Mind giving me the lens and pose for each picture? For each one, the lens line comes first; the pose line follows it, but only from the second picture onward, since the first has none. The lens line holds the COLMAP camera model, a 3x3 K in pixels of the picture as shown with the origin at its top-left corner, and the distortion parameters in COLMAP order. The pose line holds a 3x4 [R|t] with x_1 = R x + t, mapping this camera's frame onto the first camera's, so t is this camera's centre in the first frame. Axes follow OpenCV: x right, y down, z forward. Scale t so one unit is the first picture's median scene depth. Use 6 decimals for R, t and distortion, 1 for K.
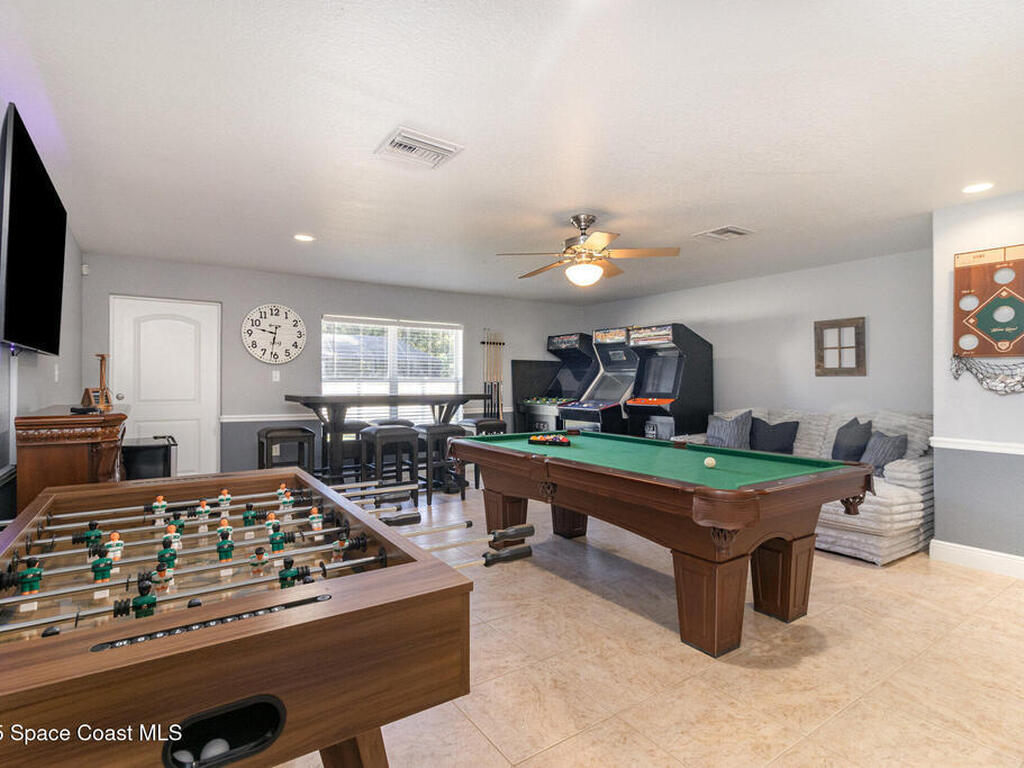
lens RADIAL K [[527.9, 0, 509.8], [0, 527.9, 381.4], [0, 0, 1]] dist [0.002678, 0.000518]
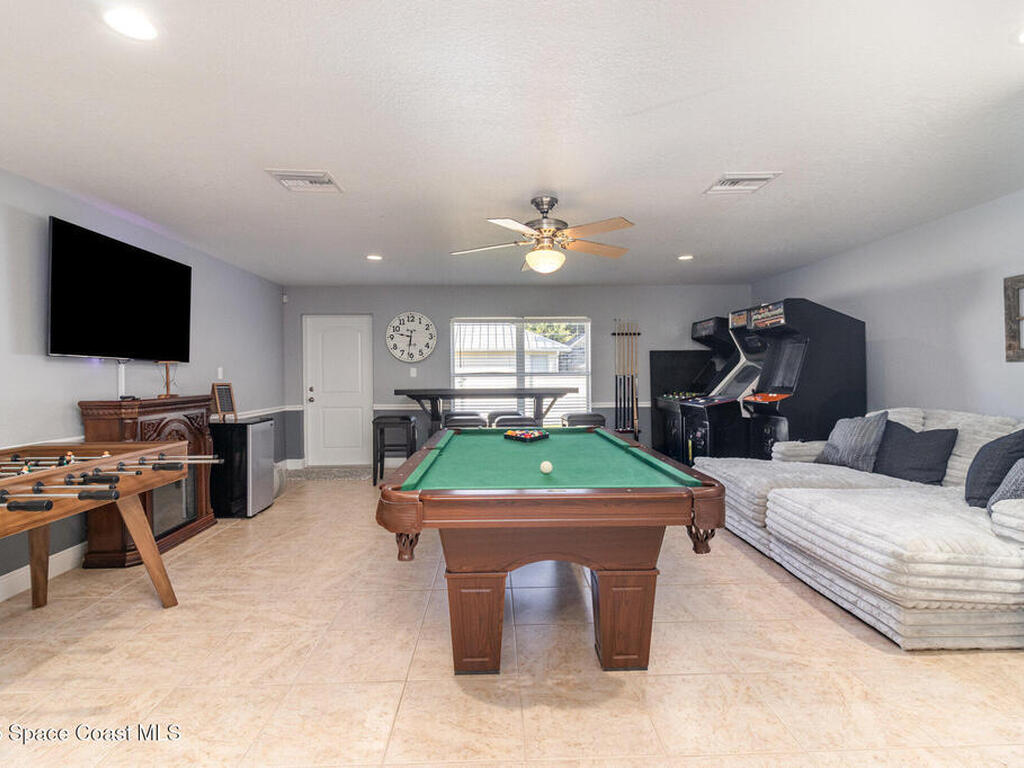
lens RADIAL K [[527.9, 0, 510.3], [0, 527.9, 383.9], [0, 0, 1]] dist [0.002678, 0.000518]
pose [[0.844437, -0.001665, -0.535653, 0.388231], [0.011574, 0.999818, 0.015137, 0.000450], [0.535530, -0.018982, 0.844303, 0.112326]]
